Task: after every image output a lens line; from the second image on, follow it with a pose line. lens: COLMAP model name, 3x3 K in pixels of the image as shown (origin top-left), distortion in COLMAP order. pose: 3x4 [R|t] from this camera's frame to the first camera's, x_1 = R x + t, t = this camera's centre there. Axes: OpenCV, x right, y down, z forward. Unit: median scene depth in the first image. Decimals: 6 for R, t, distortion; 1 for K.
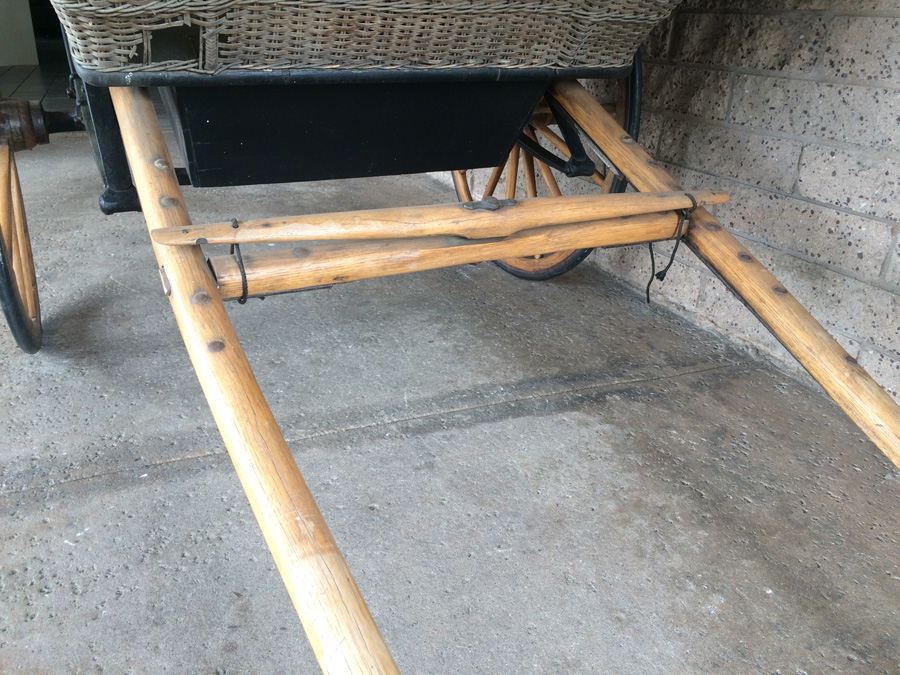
lens RADIAL K [[770.7, 0, 446.6], [0, 770.7, 342.1], [0, 0, 1]] dist [0.085433, -0.119870]
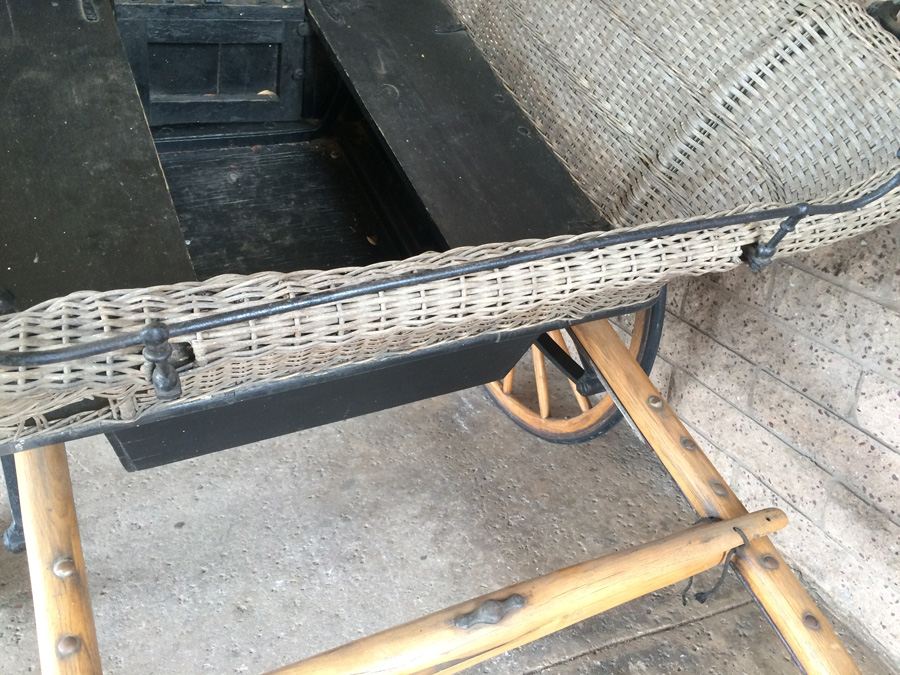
lens RADIAL K [[770.7, 0, 447.9], [0, 770.7, 340.7], [0, 0, 1]] dist [0.085433, -0.119870]
pose [[0.999894, -0.014507, -0.001491, 0.013064], [0.014570, 0.998078, 0.060238, -0.328764], [0.000614, -0.060253, 0.998183, 0.160272]]
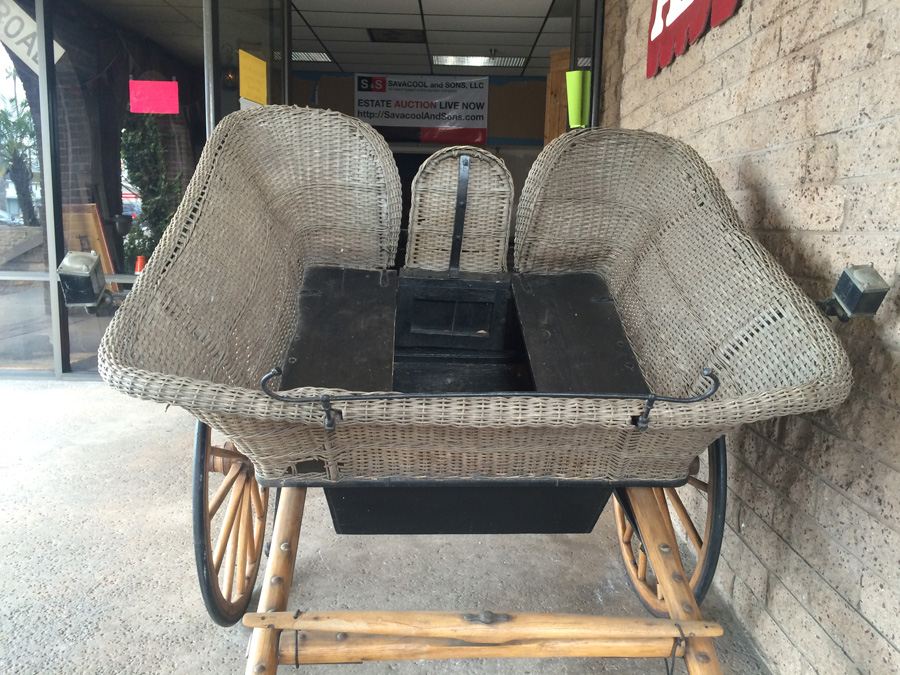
lens RADIAL K [[770.7, 0, 445.3], [0, 770.7, 340.4], [0, 0, 1]] dist [0.085433, -0.119870]
pose [[0.920973, 0.057411, -0.385374, 0.314344], [-0.154512, 0.961802, -0.225972, -0.213352], [0.357680, 0.267659, 0.894664, -0.223251]]
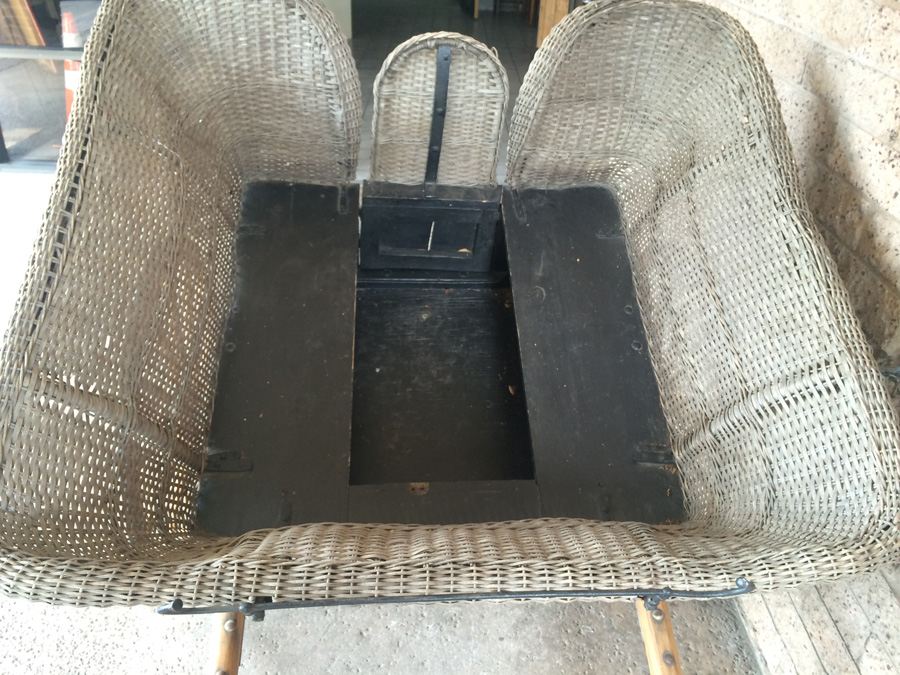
lens RADIAL K [[770.7, 0, 446.6], [0, 770.7, 341.0], [0, 0, 1]] dist [0.085433, -0.119870]
pose [[0.924966, 0.200665, -0.322755, 0.203576], [-0.160818, 0.976125, 0.146003, -0.634903], [0.344347, -0.083143, 0.935154, -0.048794]]
